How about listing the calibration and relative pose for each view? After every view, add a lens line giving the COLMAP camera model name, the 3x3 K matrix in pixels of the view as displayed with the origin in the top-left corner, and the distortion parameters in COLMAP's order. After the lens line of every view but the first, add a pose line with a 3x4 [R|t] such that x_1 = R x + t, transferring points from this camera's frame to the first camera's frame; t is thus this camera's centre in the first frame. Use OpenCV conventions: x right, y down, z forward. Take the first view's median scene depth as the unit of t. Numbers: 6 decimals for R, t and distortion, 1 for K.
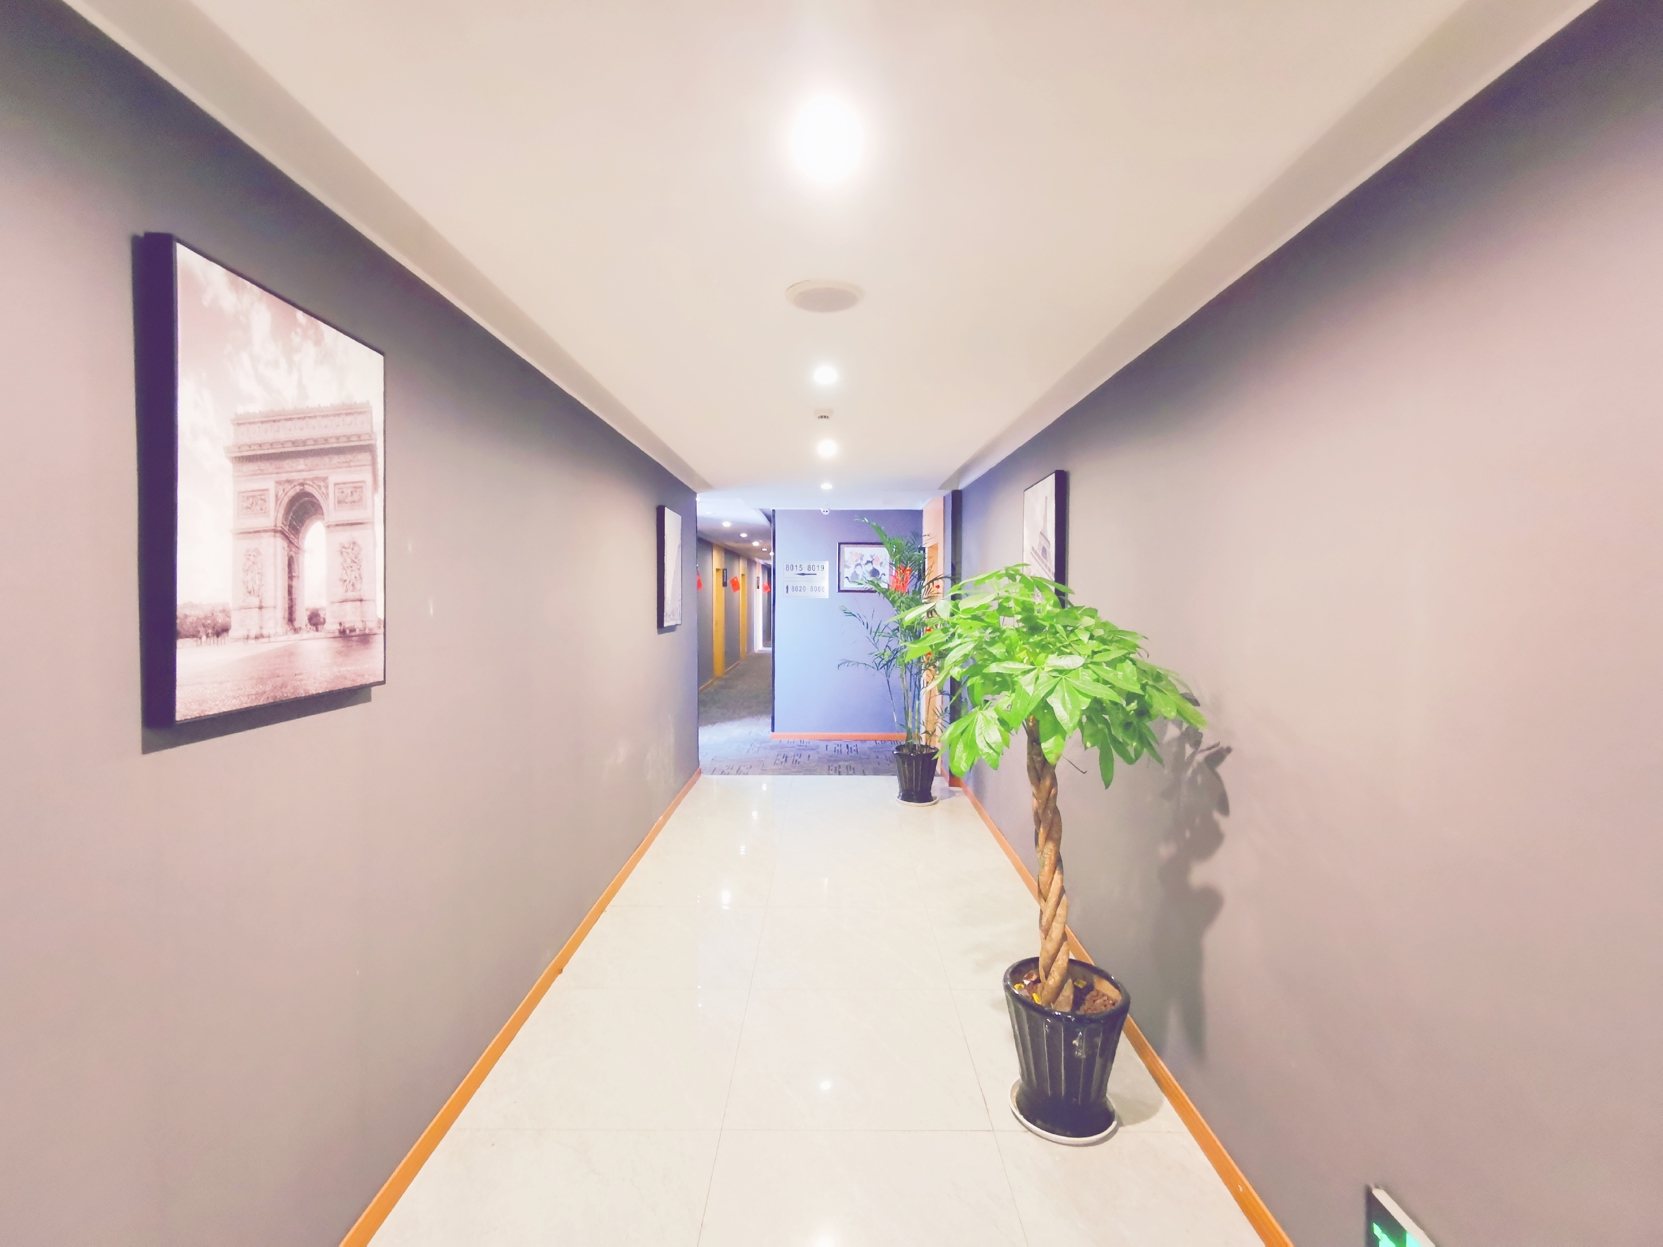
lens RADIAL K [[764.8, 0, 831.2], [0, 764.8, 617.4], [0, 0, 1]] dist [-0.000301, -0.000015]
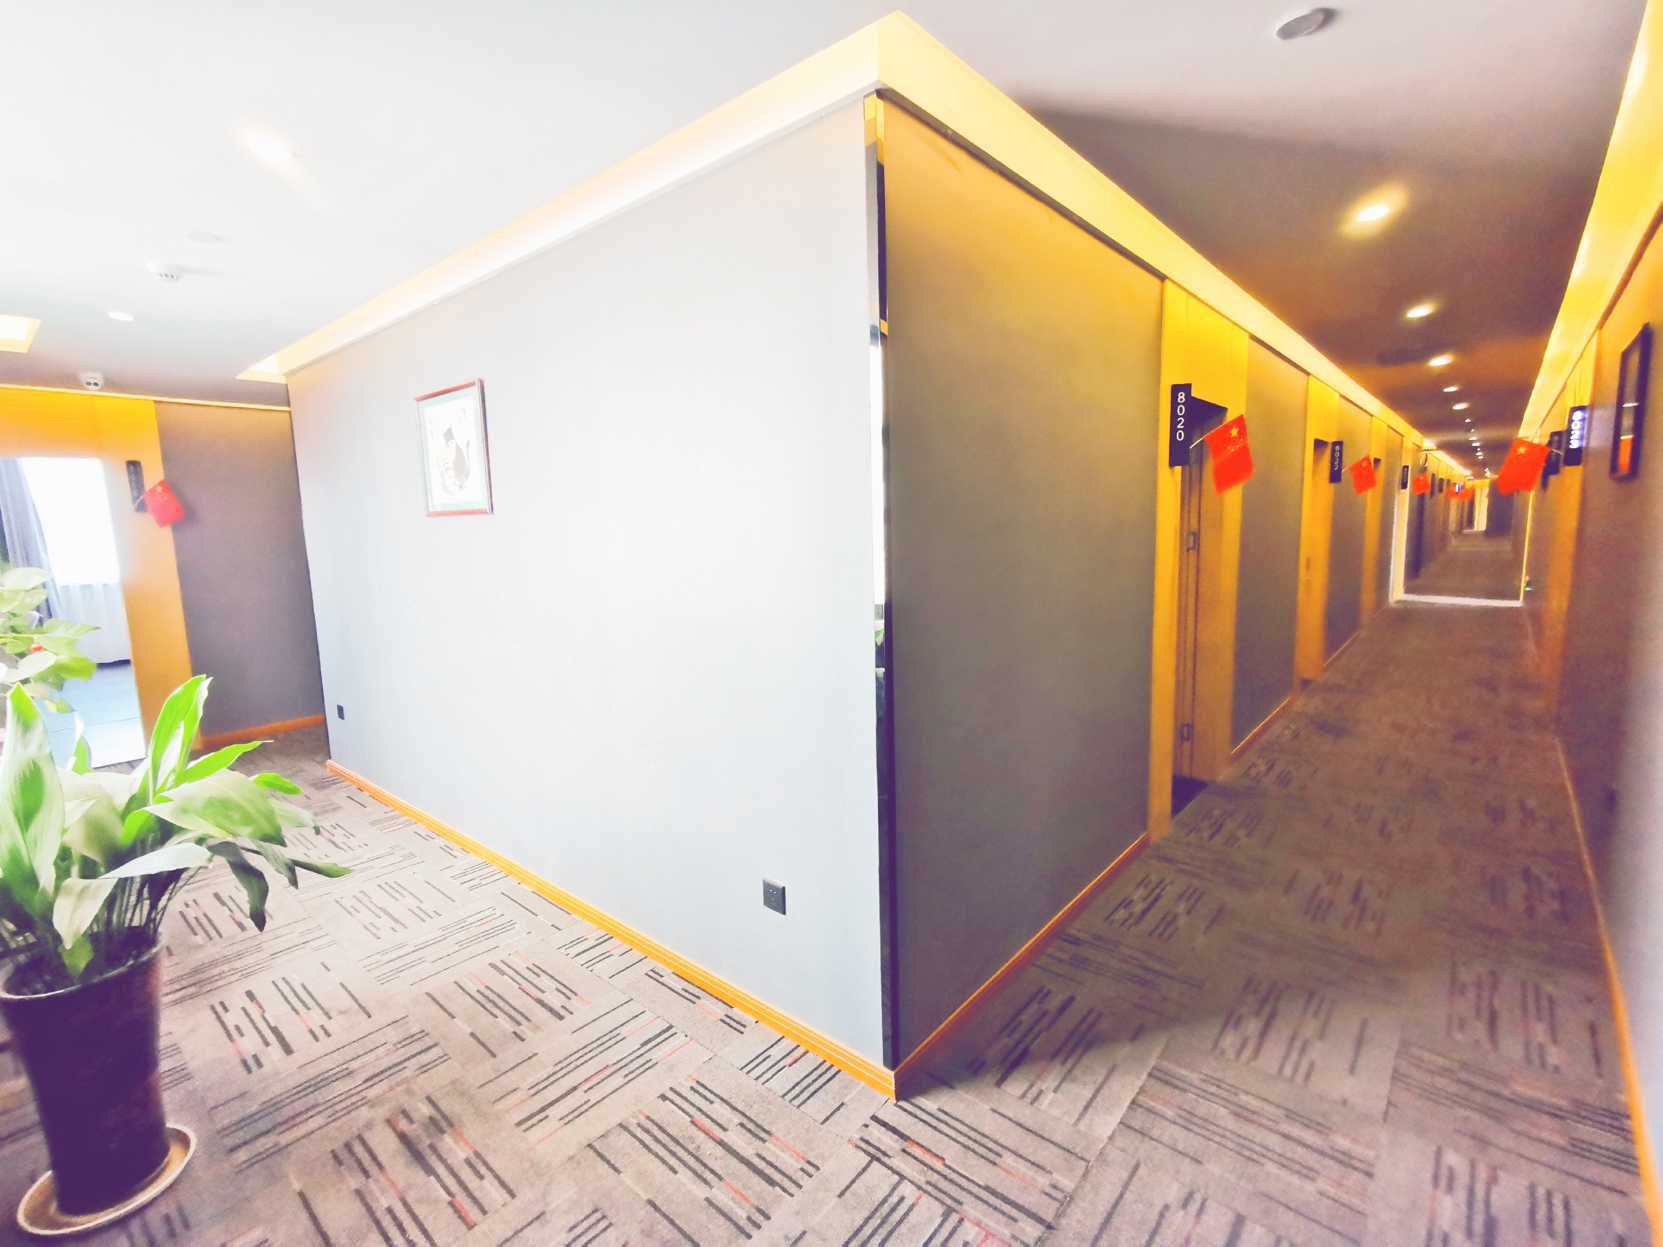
lens RADIAL K [[764.8, 0, 831.5], [0, 764.8, 619.4], [0, 0, 1]] dist [-0.000301, -0.000015]
pose [[0.758338, 0.055464, -0.649498, -0.064270], [0.015011, 0.994623, 0.102464, -0.009537], [0.651689, -0.087452, 0.753428, 0.439905]]
